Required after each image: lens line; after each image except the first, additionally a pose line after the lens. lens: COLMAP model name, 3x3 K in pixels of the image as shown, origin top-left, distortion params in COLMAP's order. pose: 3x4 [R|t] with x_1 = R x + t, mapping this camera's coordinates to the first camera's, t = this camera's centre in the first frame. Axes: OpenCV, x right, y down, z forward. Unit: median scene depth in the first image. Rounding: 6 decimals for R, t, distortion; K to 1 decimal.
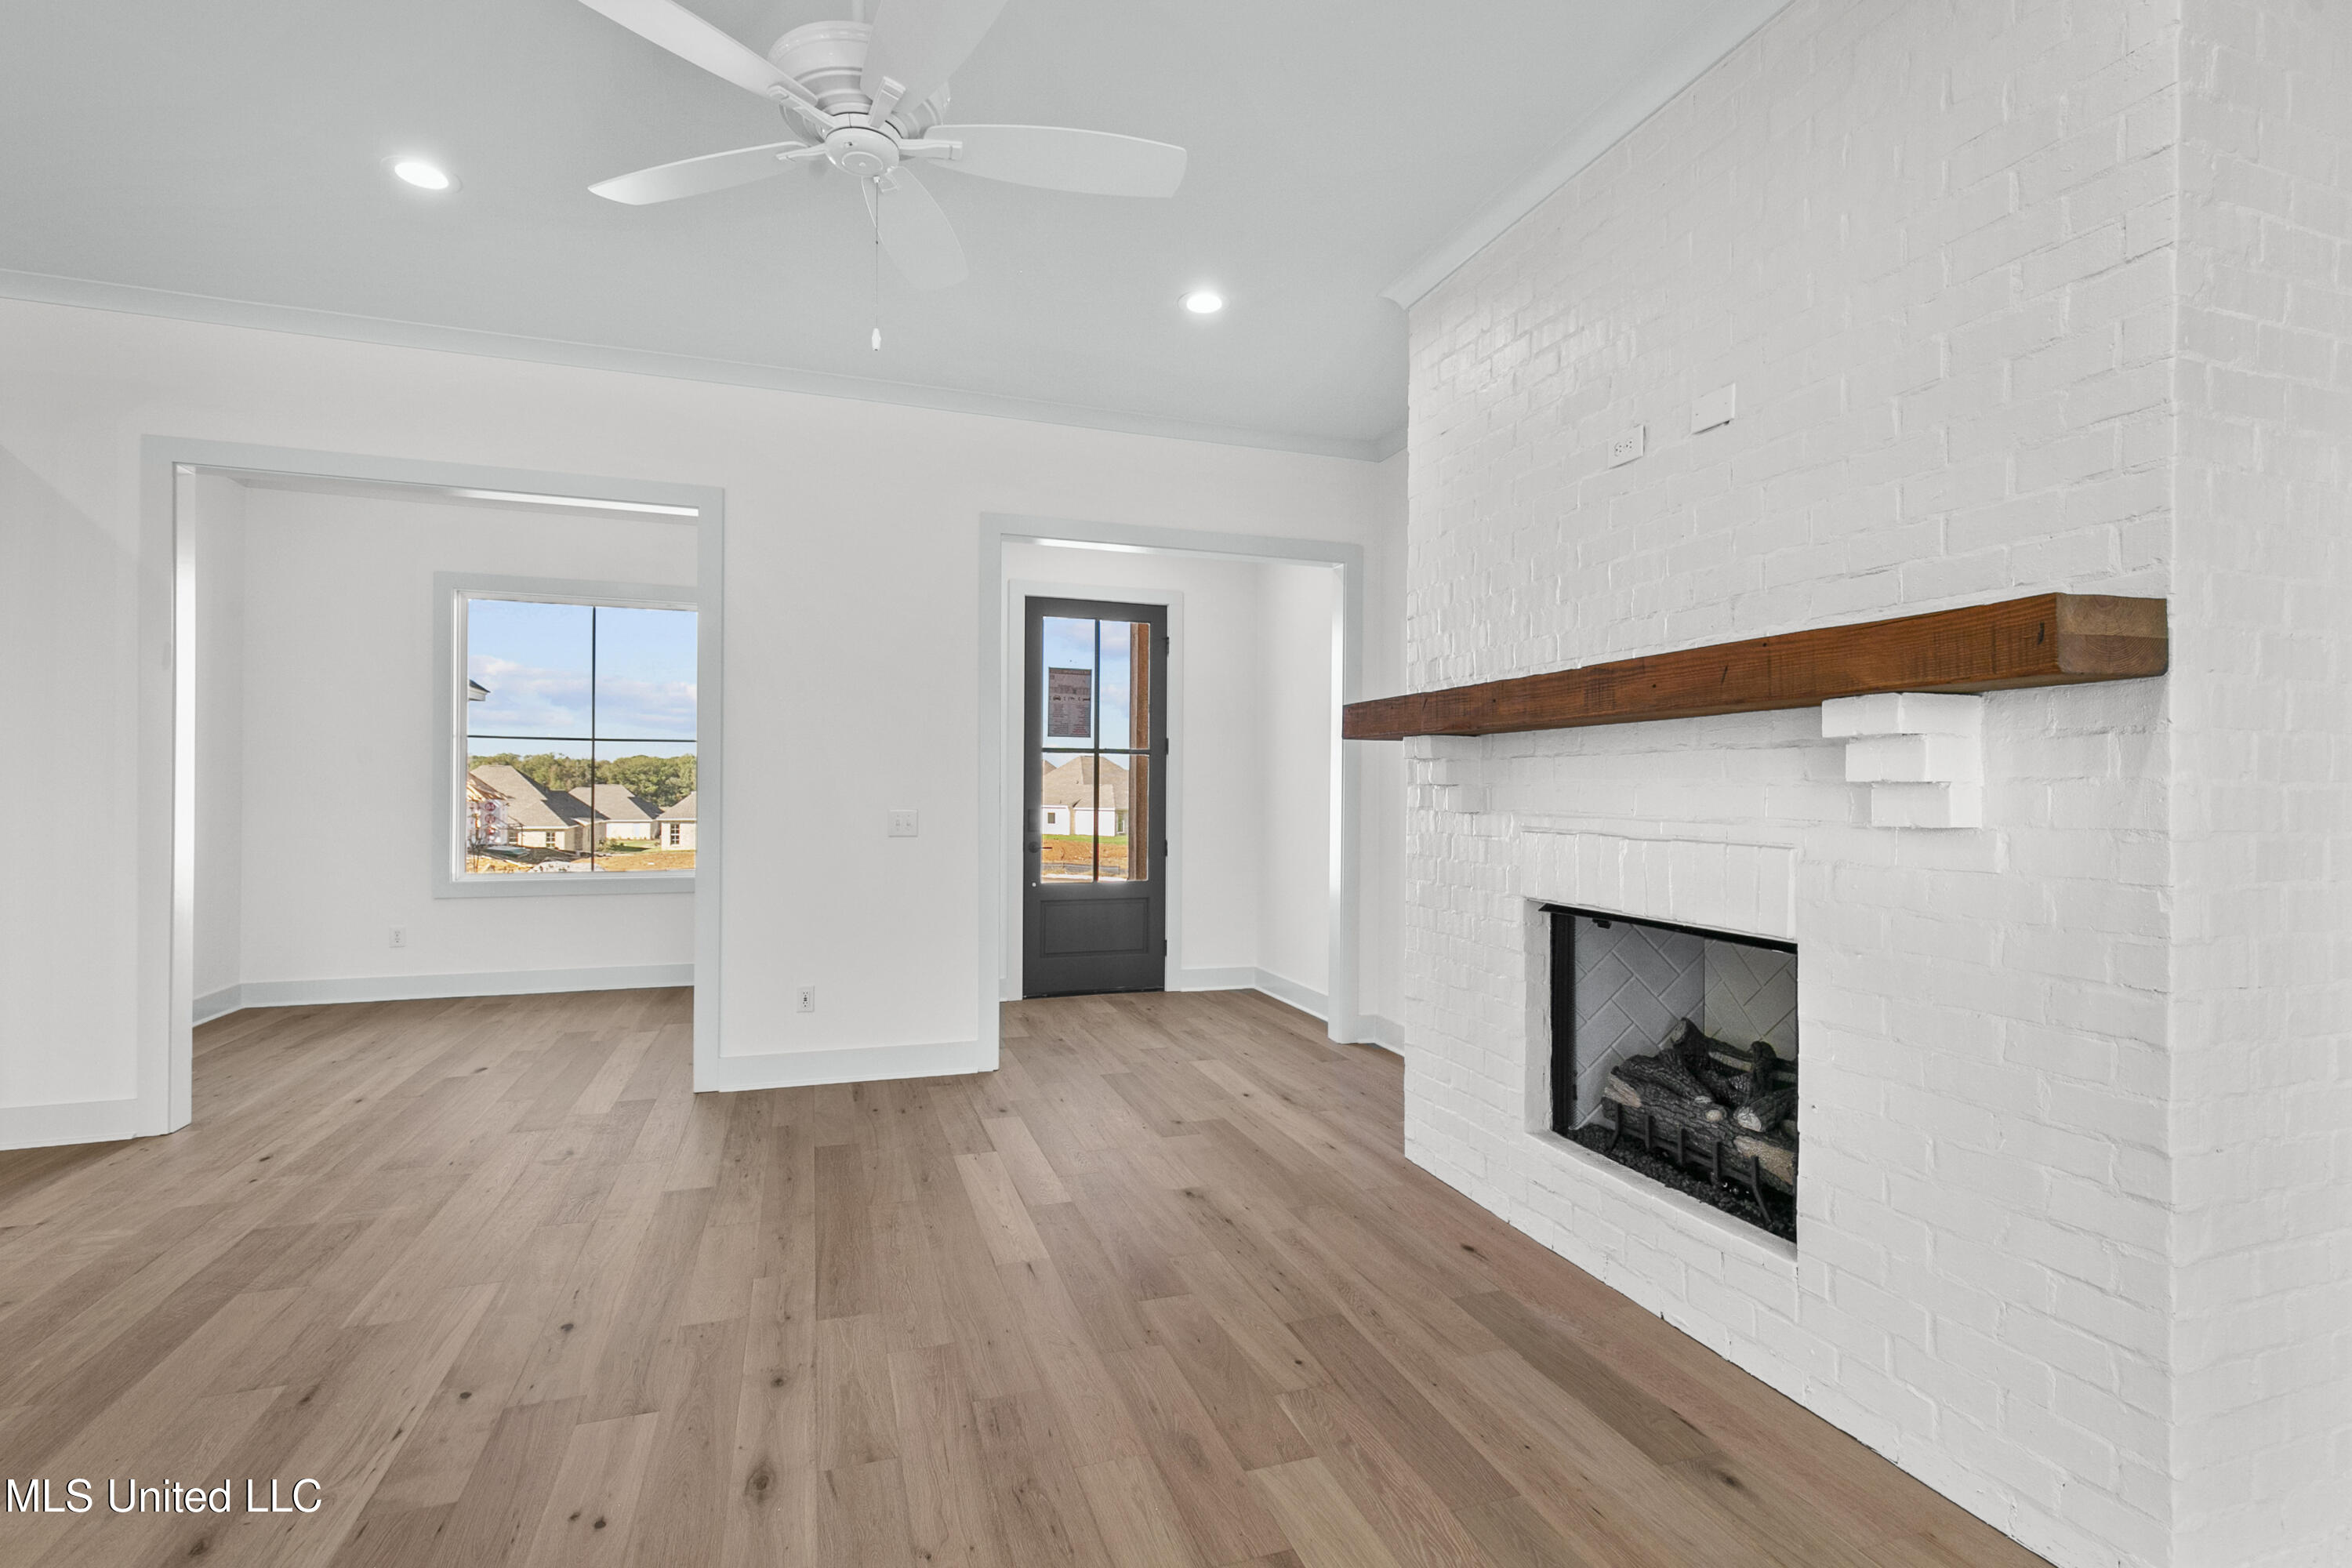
lens RADIAL K [[1070.5, 0, 1166.9], [0, 1070.5, 788.1], [0, 0, 1]] dist [0.006941, -0.000871]
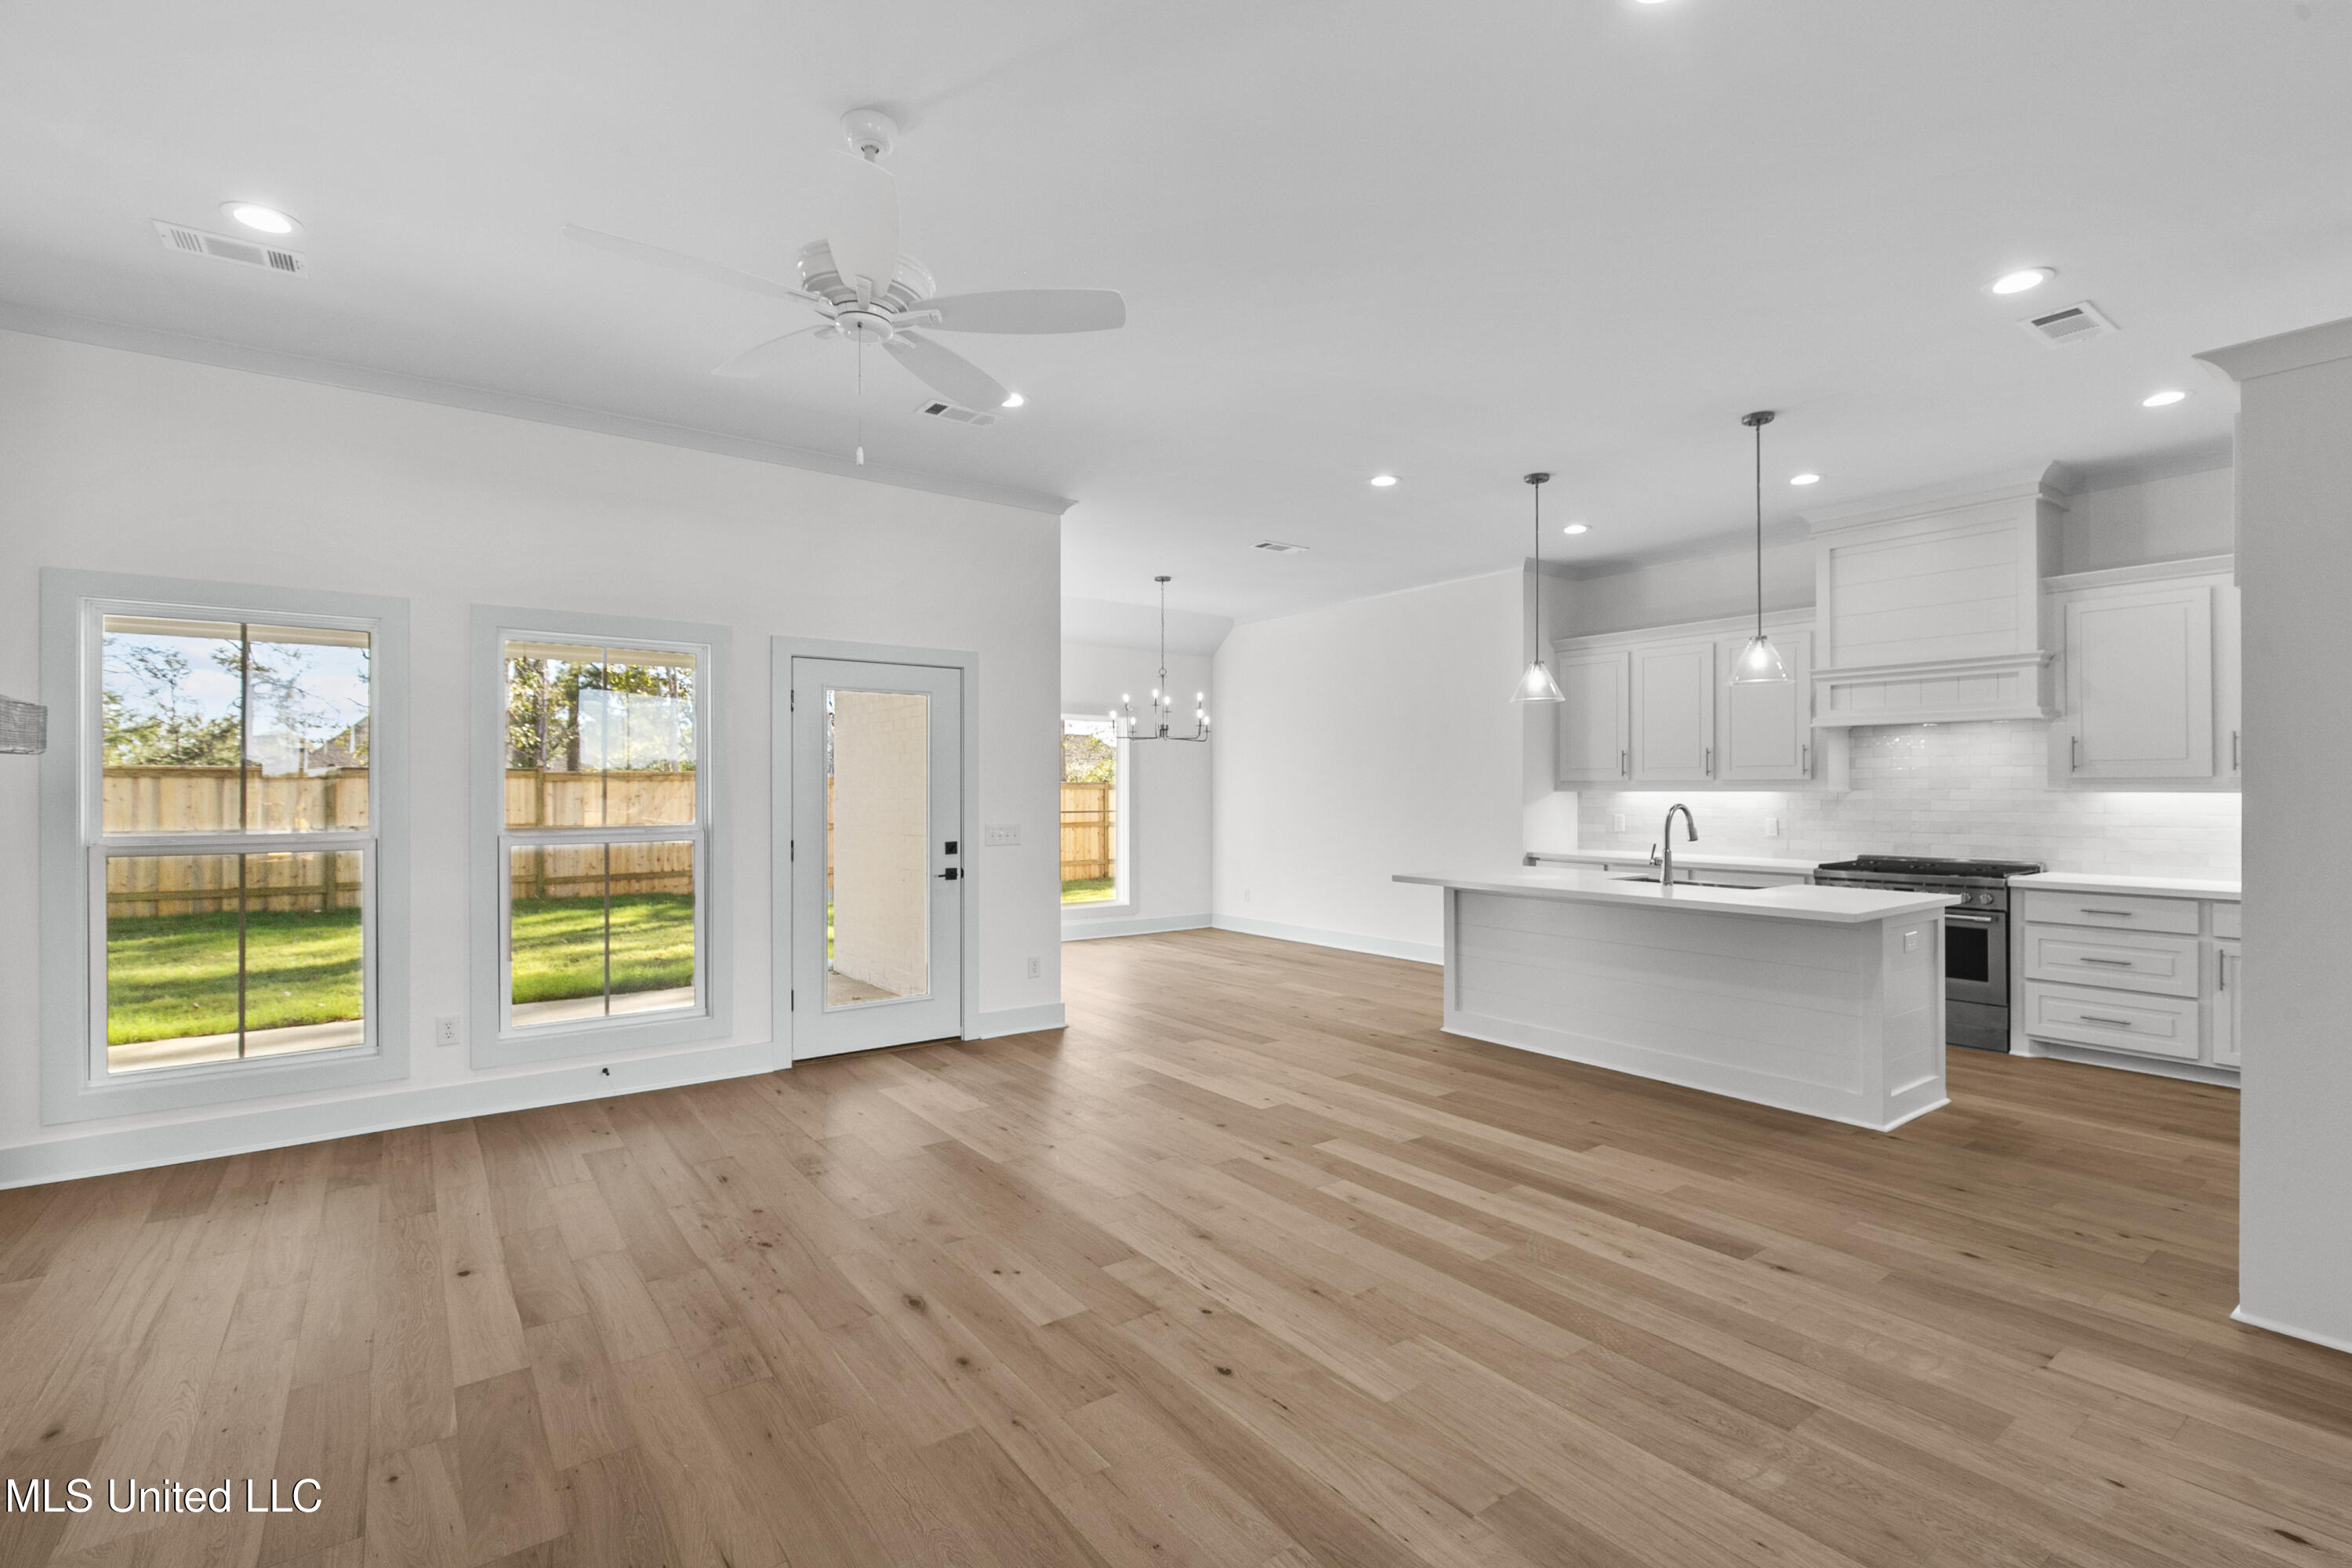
lens RADIAL K [[1070.5, 0, 1165.2], [0, 1070.5, 777.4], [0, 0, 1]] dist [0.006941, -0.000871]
pose [[-0.953960, -0.007631, -0.299837, -0.191005], [-0.003629, 0.999897, -0.013904, -0.030881], [0.299912, -0.012176, -0.953889, 1.819179]]
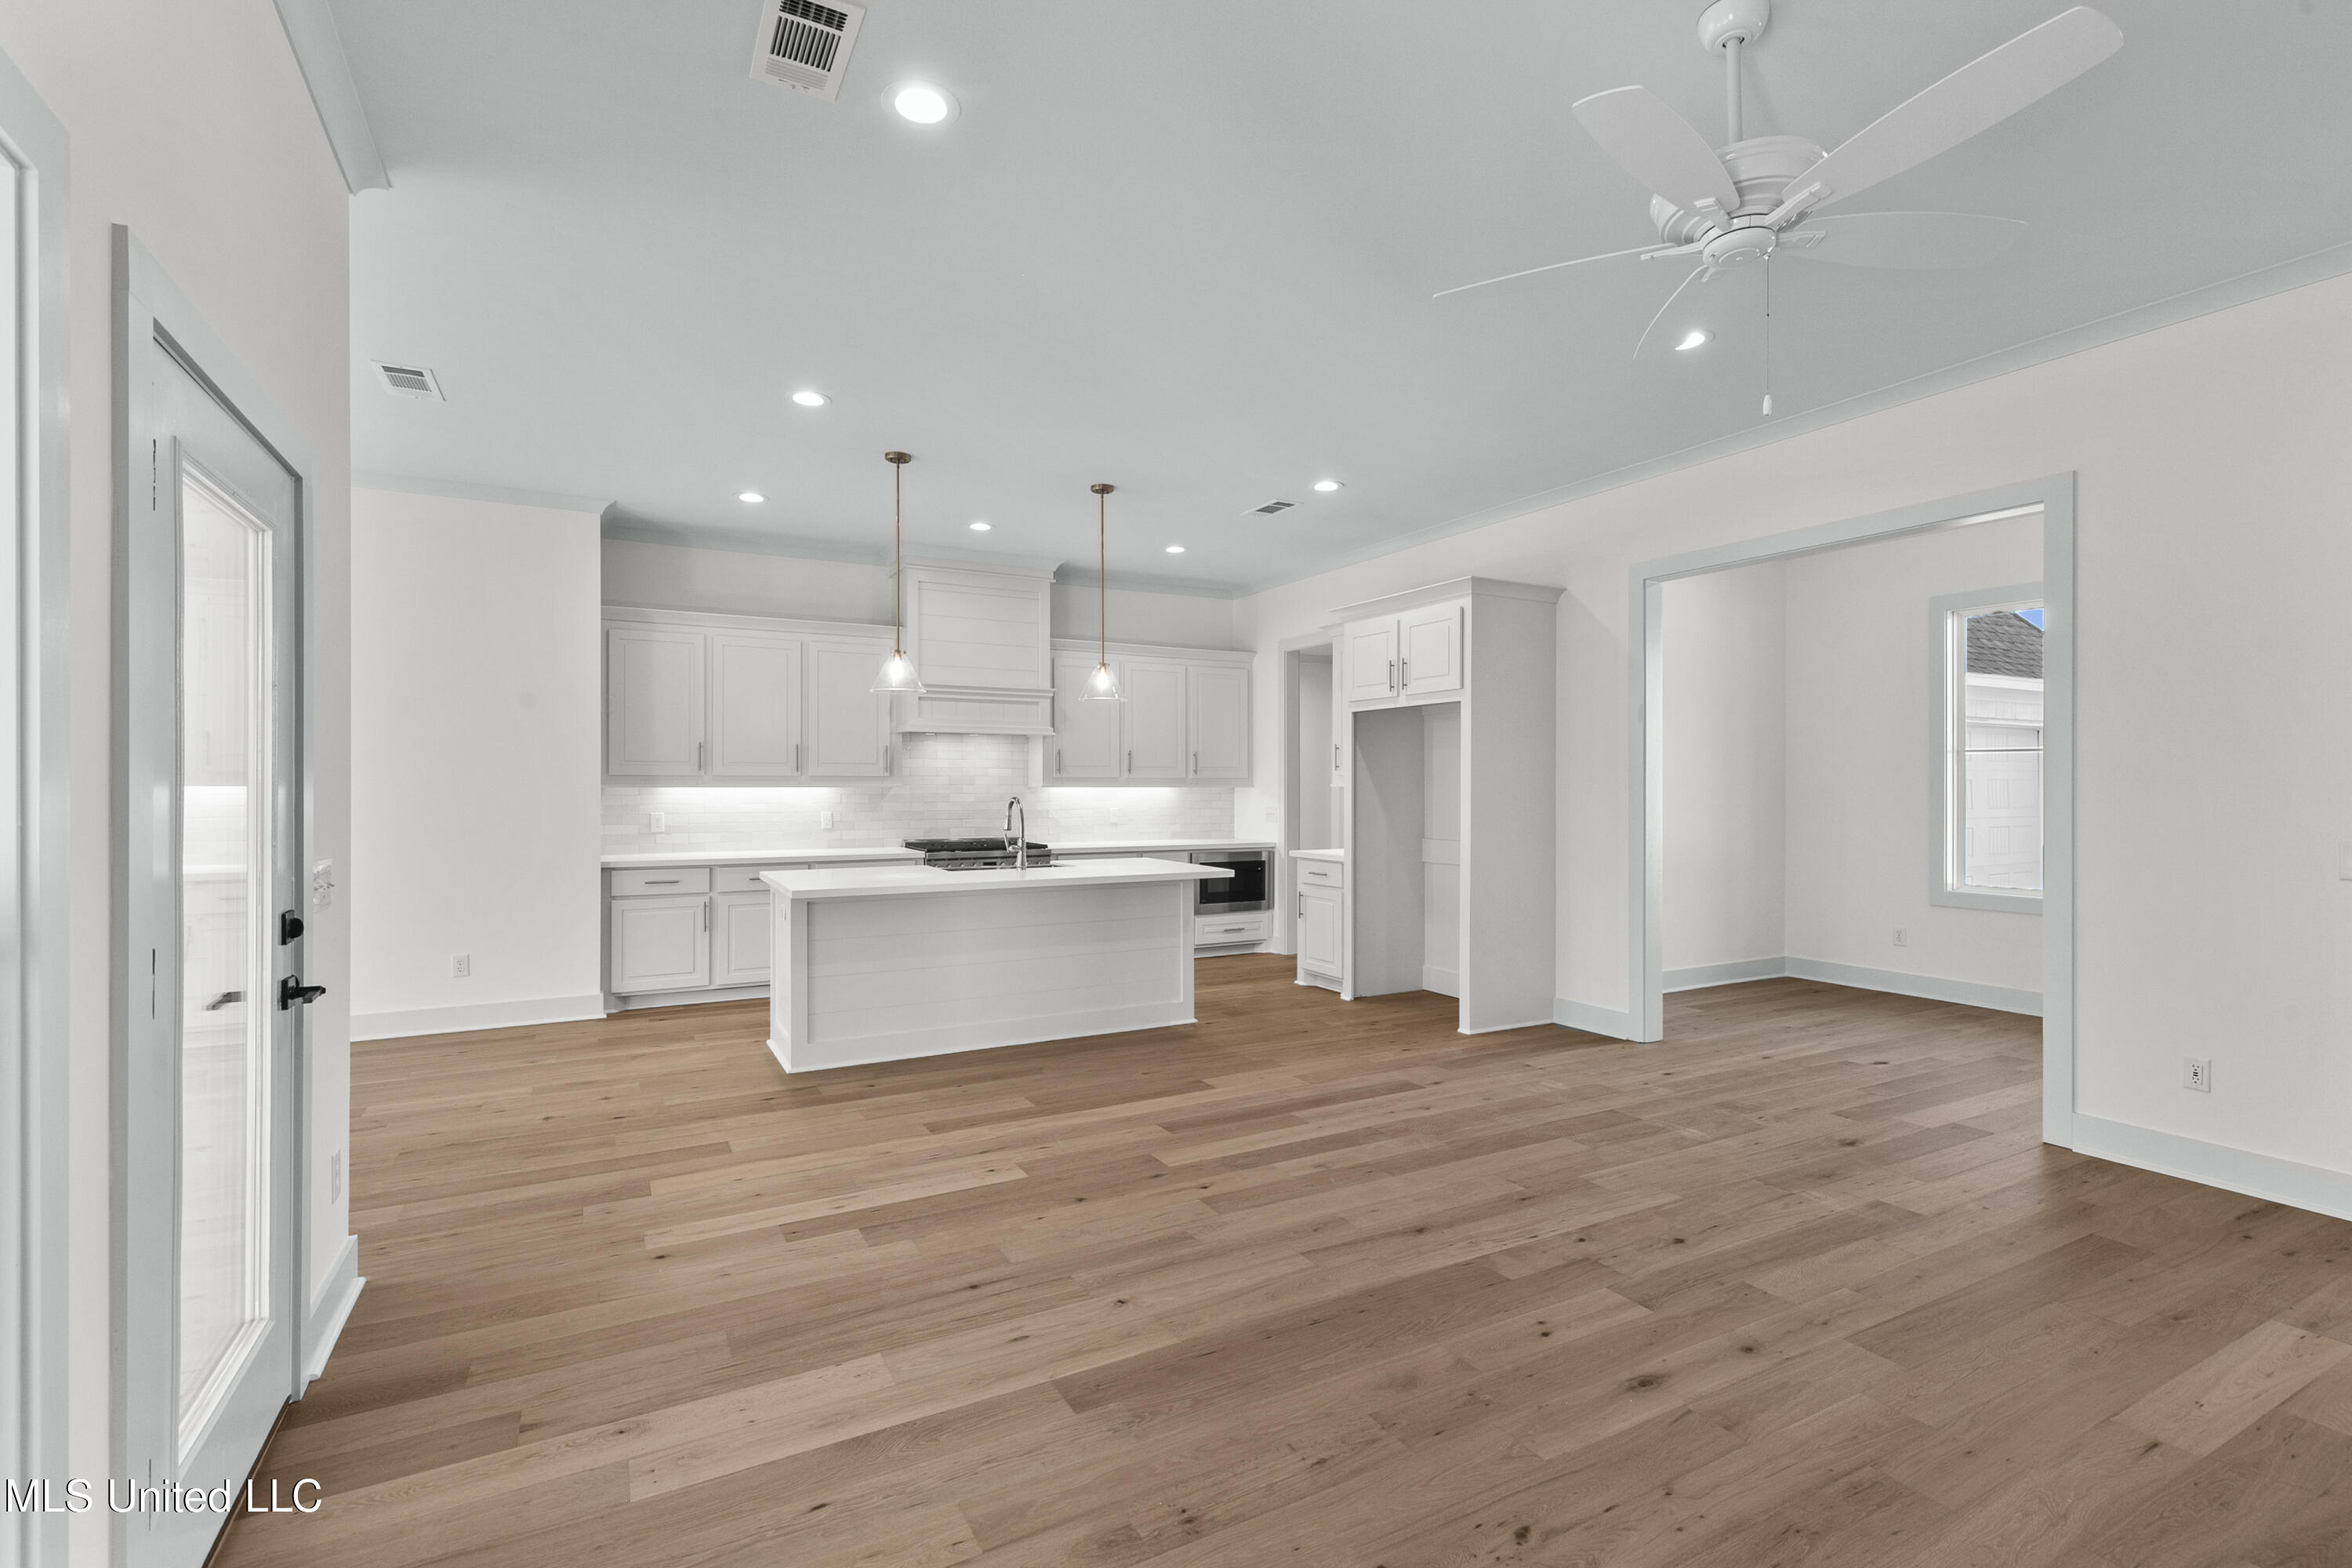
lens RADIAL K [[1070.5, 0, 1173.2], [0, 1070.5, 789.5], [0, 0, 1]] dist [0.006941, -0.000871]
pose [[0.175079, -0.001021, -0.984554, 0.547293], [0.002255, 0.999997, -0.000636, -0.028070], [0.984552, -0.002109, 0.175081, 0.182384]]
